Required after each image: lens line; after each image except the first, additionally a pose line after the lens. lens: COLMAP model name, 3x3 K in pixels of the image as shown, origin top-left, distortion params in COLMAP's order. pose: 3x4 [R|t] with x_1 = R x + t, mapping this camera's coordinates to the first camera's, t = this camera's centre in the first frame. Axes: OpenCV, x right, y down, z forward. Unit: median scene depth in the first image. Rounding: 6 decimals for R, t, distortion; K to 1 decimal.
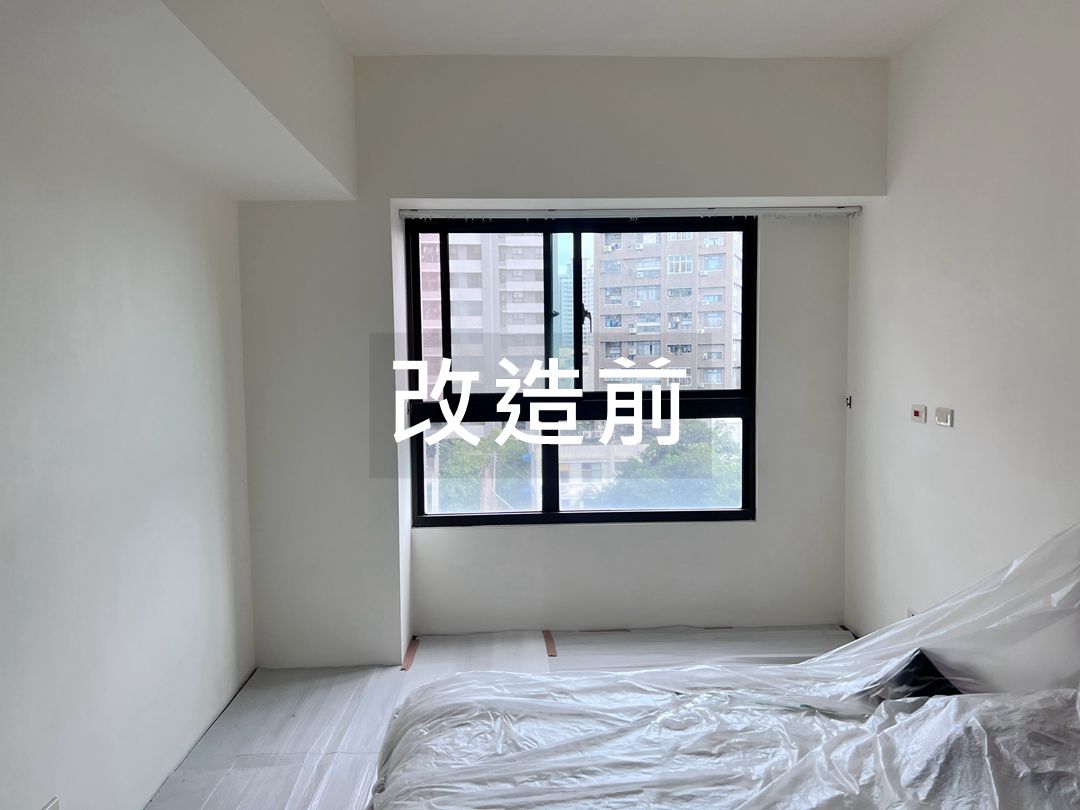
lens RADIAL K [[812.9, 0, 544.8], [0, 812.9, 402.2], [0, 0, 1]] dist [0.011694, -0.005241]
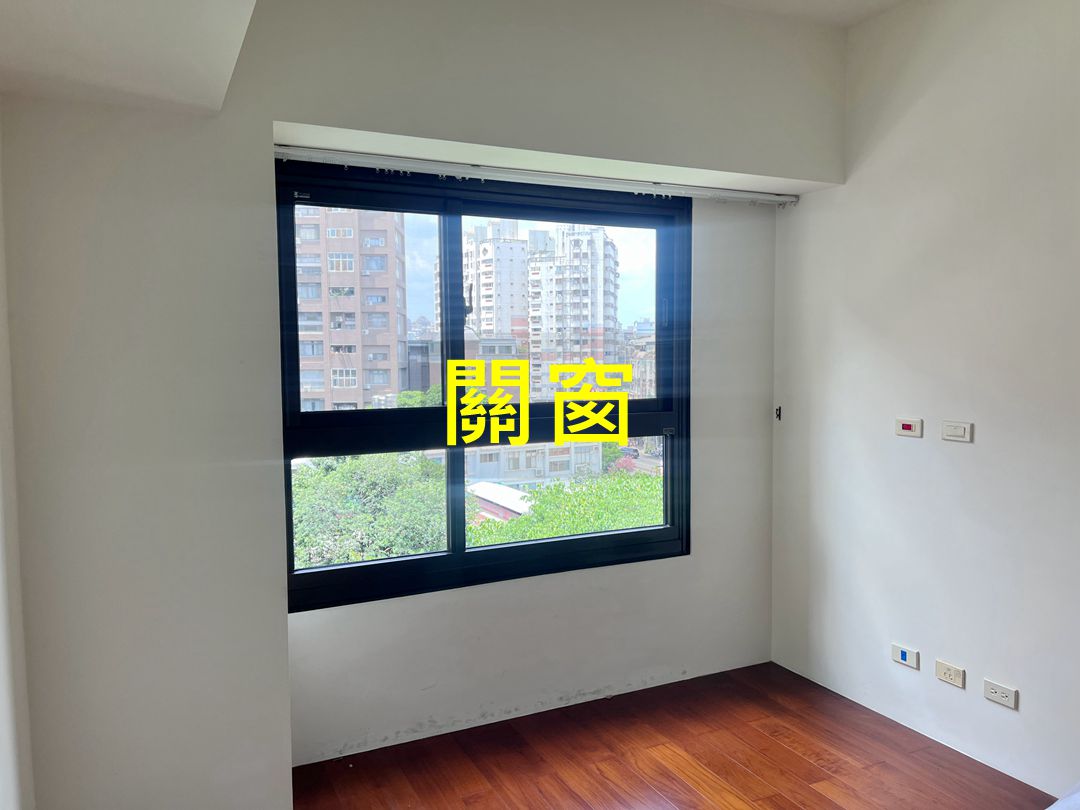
lens RADIAL K [[812.9, 0, 544.8], [0, 812.9, 402.2], [0, 0, 1]] dist [0.011694, -0.005241]
pose [[0.913358, -0.015646, 0.406857, -0.234764], [0.016149, 0.999867, 0.002198, -0.018910], [-0.406837, 0.004563, 0.913489, 0.293162]]
